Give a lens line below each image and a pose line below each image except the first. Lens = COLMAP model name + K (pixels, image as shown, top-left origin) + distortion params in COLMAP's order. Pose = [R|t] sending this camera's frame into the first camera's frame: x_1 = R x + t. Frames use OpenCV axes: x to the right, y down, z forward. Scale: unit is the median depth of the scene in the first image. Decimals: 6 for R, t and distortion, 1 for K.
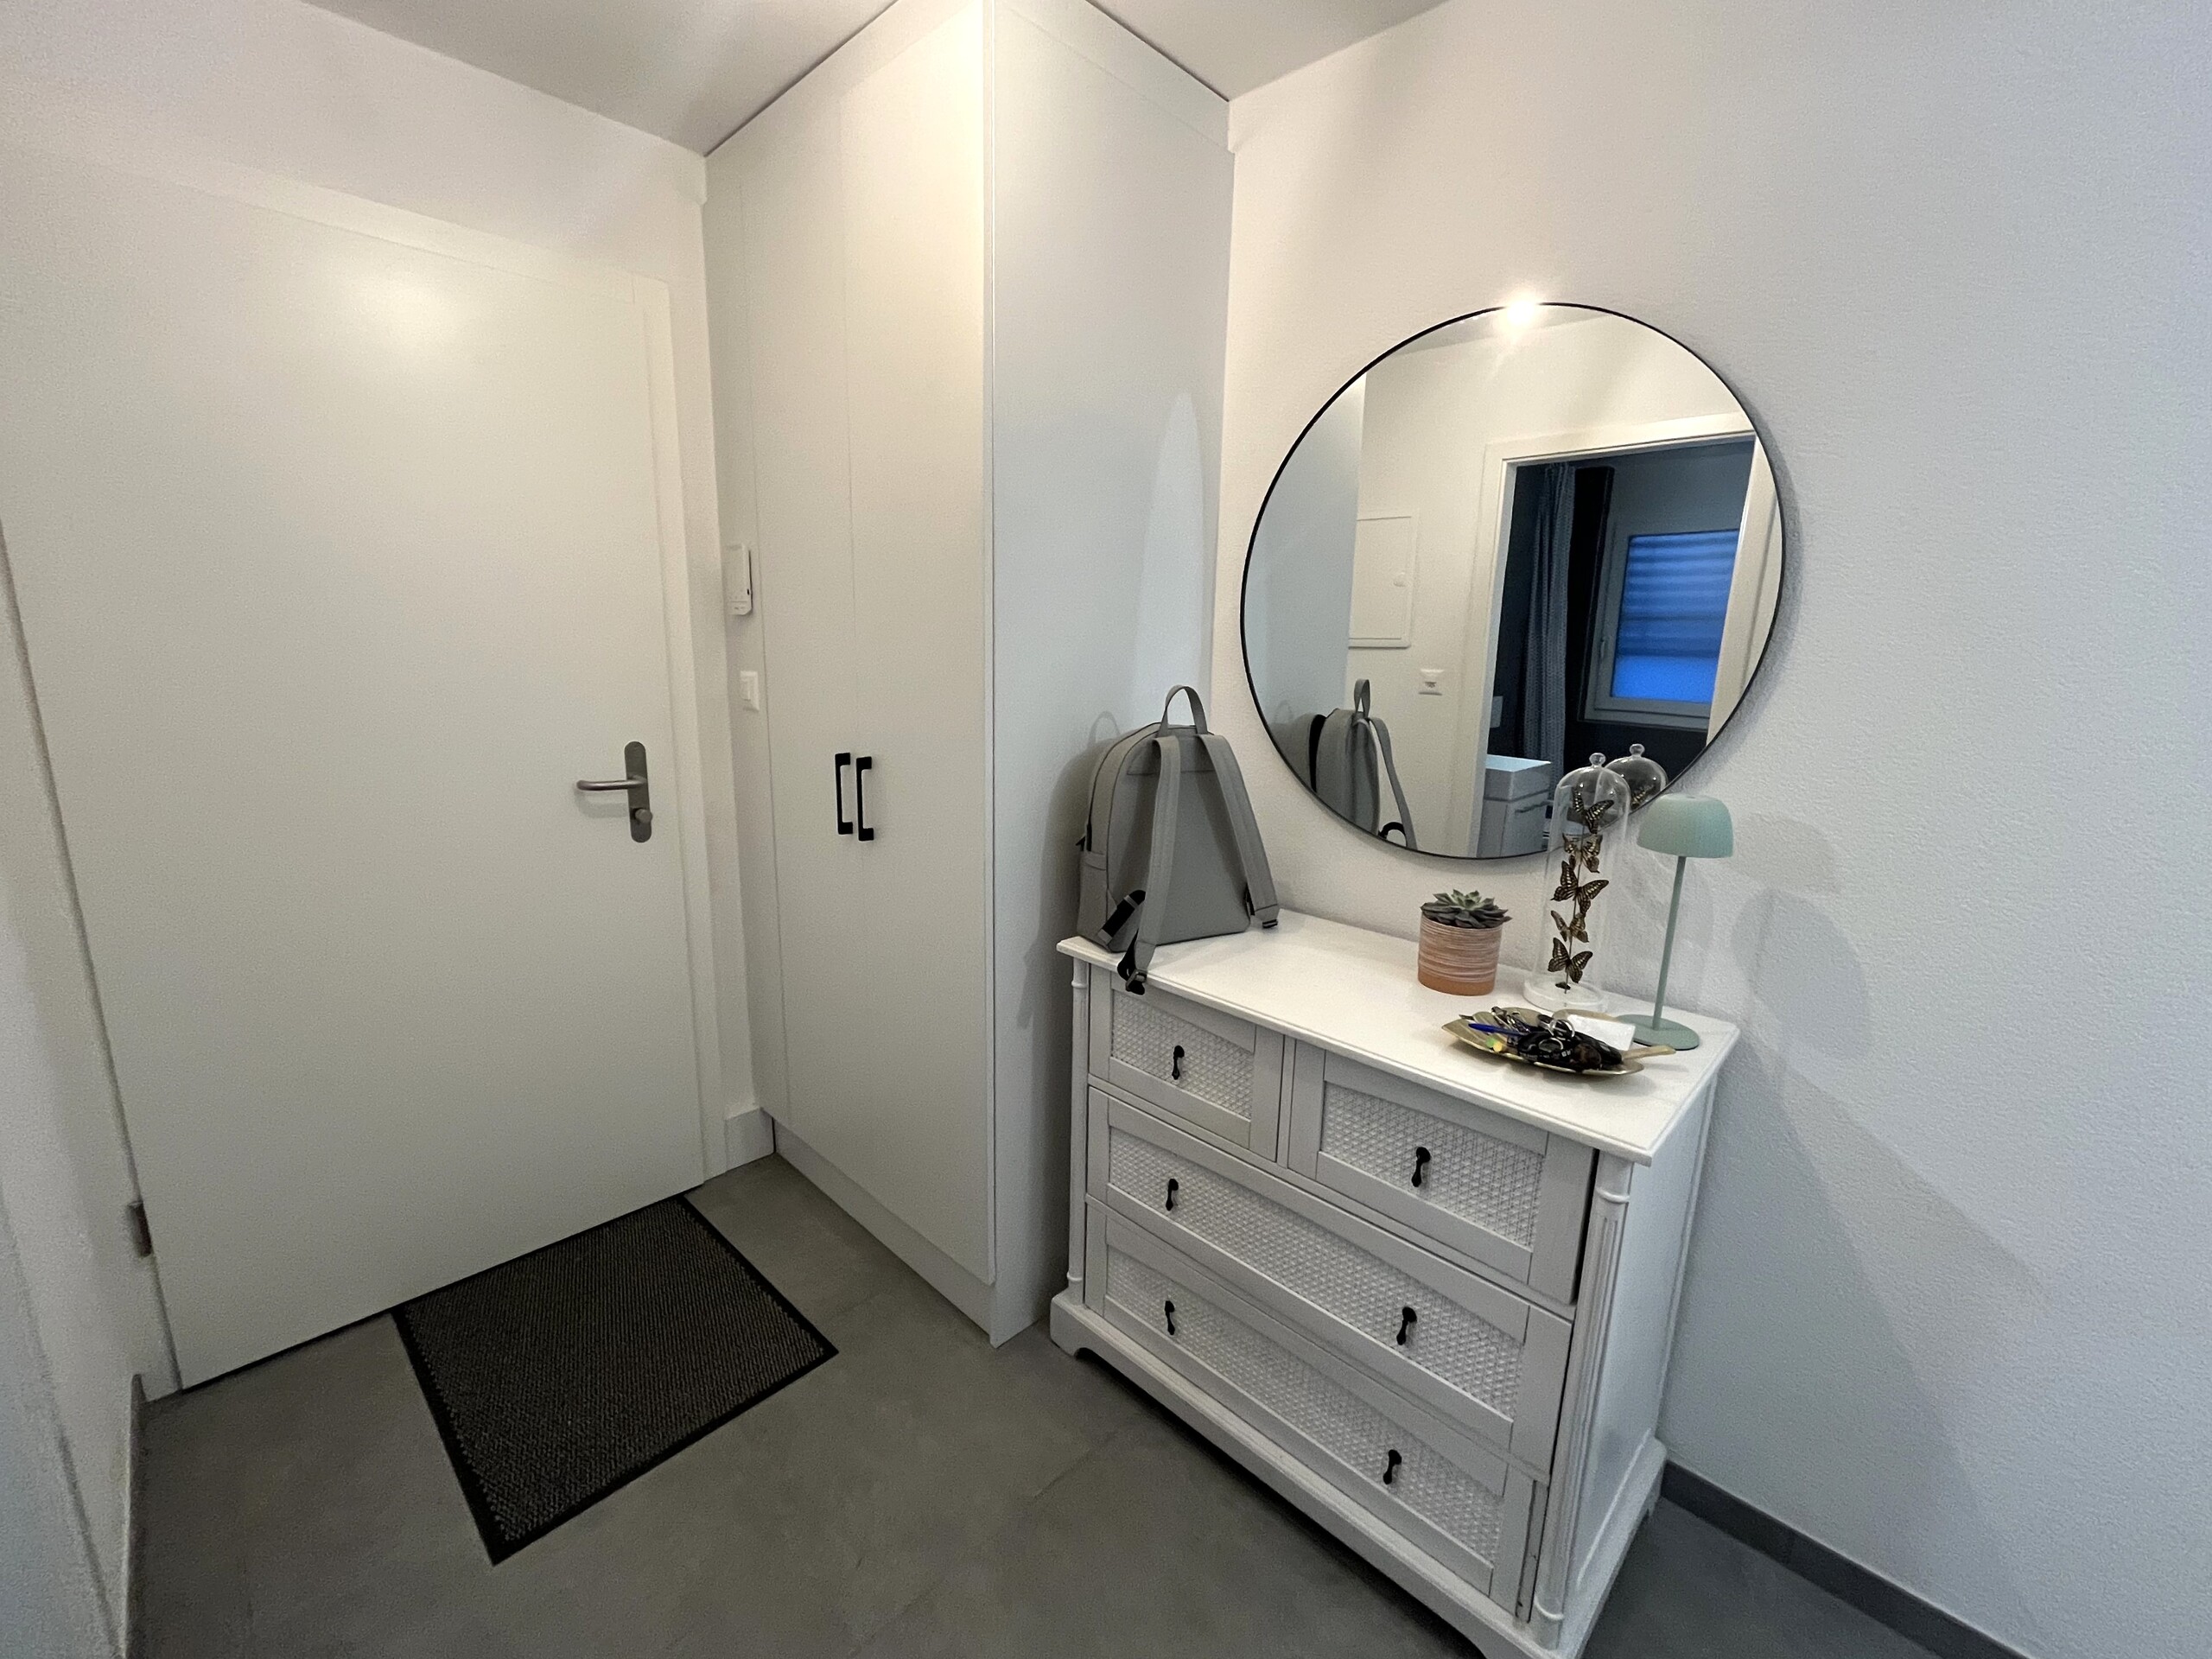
lens RADIAL K [[899.2, 0, 1106.0], [0, 899.2, 829.5], [0, 0, 1]] dist [-0.000737, -0.000078]
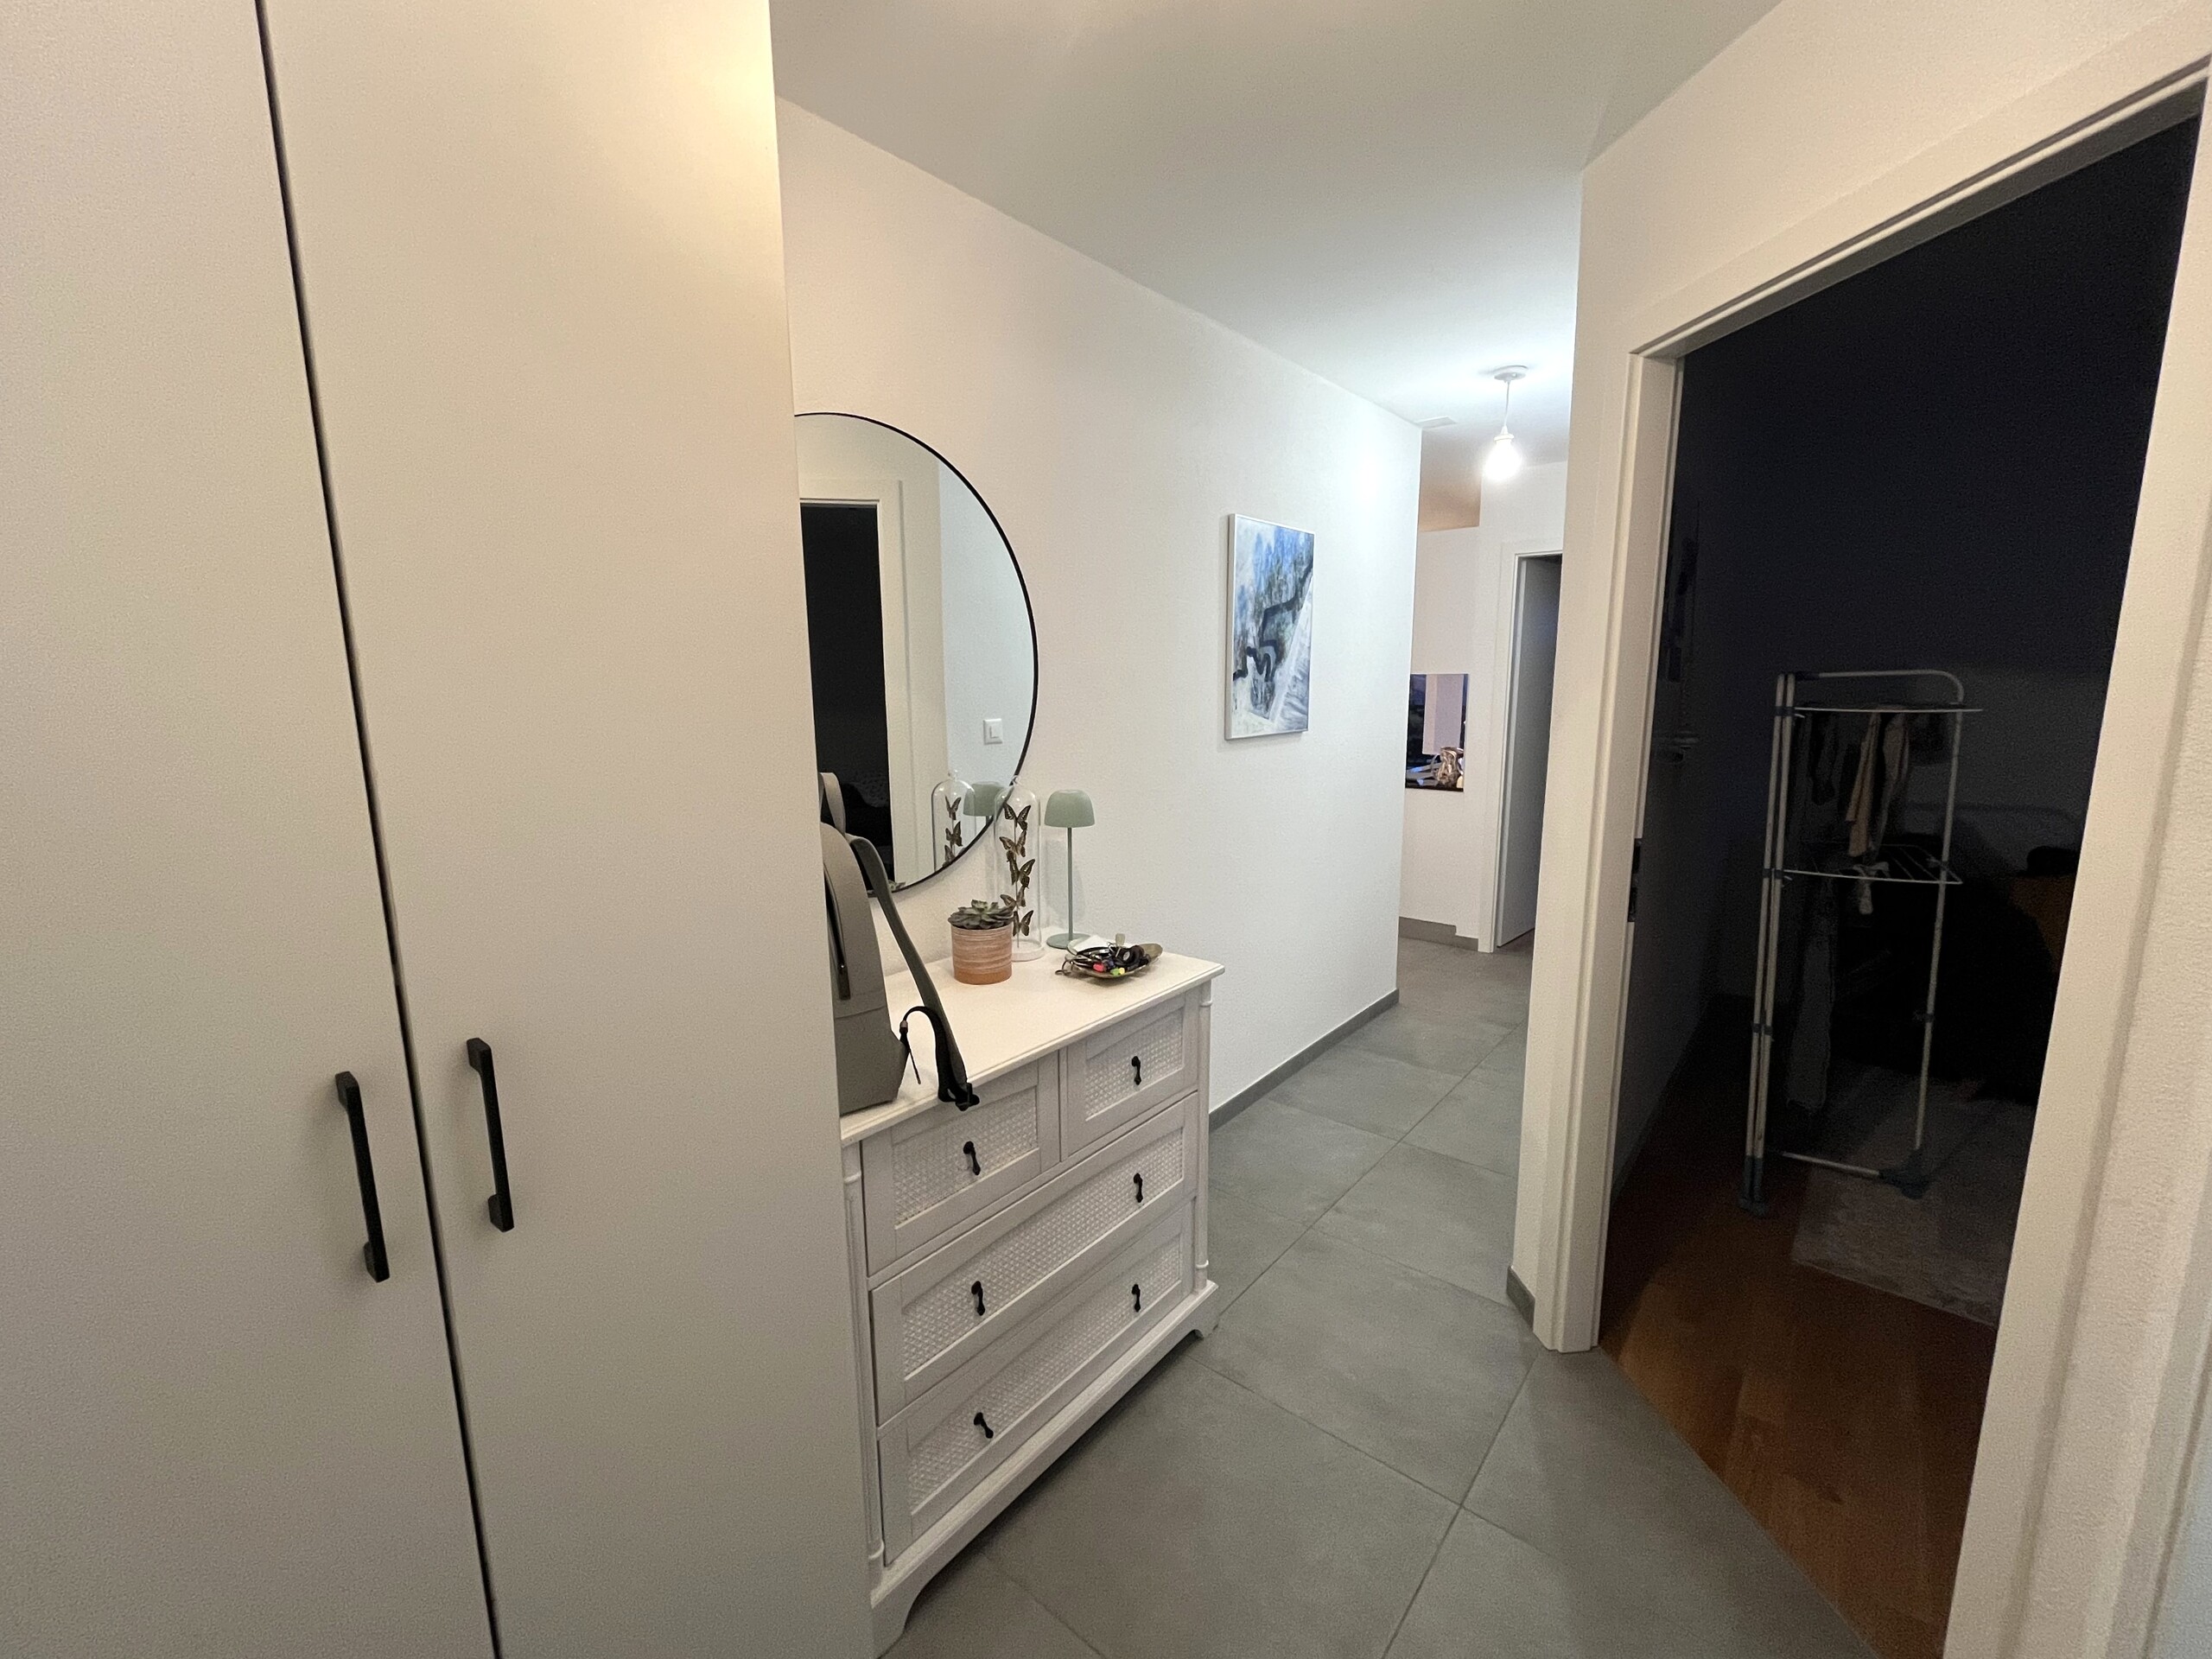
lens RADIAL K [[899.2, 0, 1106.0], [0, 899.2, 829.5], [0, 0, 1]] dist [-0.000737, -0.000078]
pose [[-0.063122, -0.182412, 0.981194, -0.878818], [0.205529, 0.959704, 0.191639, -0.245955], [-0.976613, 0.213760, -0.023087, 0.904662]]
